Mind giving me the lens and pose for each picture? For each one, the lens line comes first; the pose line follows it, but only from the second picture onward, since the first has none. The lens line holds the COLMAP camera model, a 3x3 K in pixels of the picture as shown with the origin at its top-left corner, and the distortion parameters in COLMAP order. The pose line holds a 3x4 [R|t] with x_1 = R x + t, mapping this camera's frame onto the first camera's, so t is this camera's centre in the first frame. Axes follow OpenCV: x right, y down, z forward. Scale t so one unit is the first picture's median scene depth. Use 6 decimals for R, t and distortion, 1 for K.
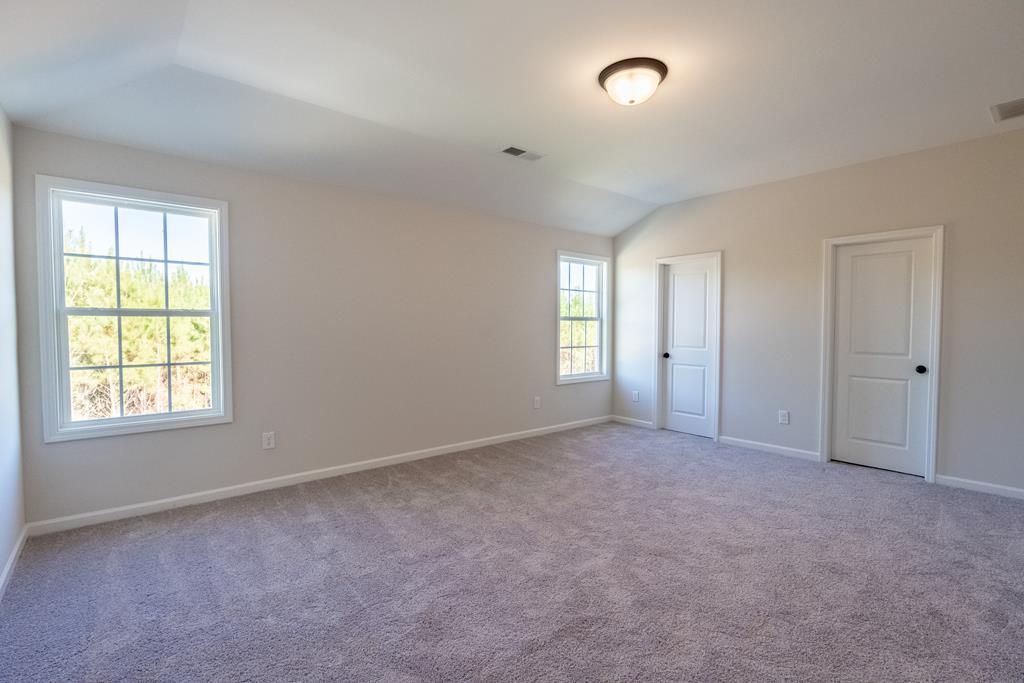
lens RADIAL K [[471.2, 0, 519.9], [0, 471.2, 342.8], [0, 0, 1]] dist [-0.002025, -0.000429]
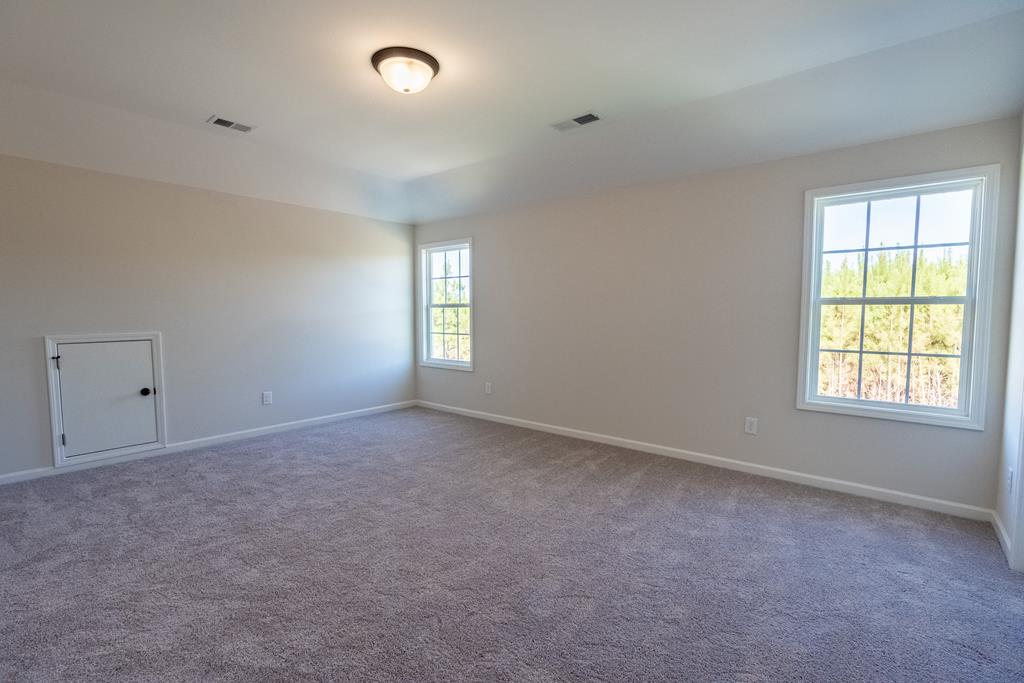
lens RADIAL K [[471.2, 0, 519.9], [0, 471.2, 342.8], [0, 0, 1]] dist [-0.002025, -0.000429]
pose [[0.183112, 0.063745, -0.981023, 0.562274], [-0.039770, 0.997559, 0.057396, -0.017083], [0.982287, 0.028506, 0.185200, 0.469549]]
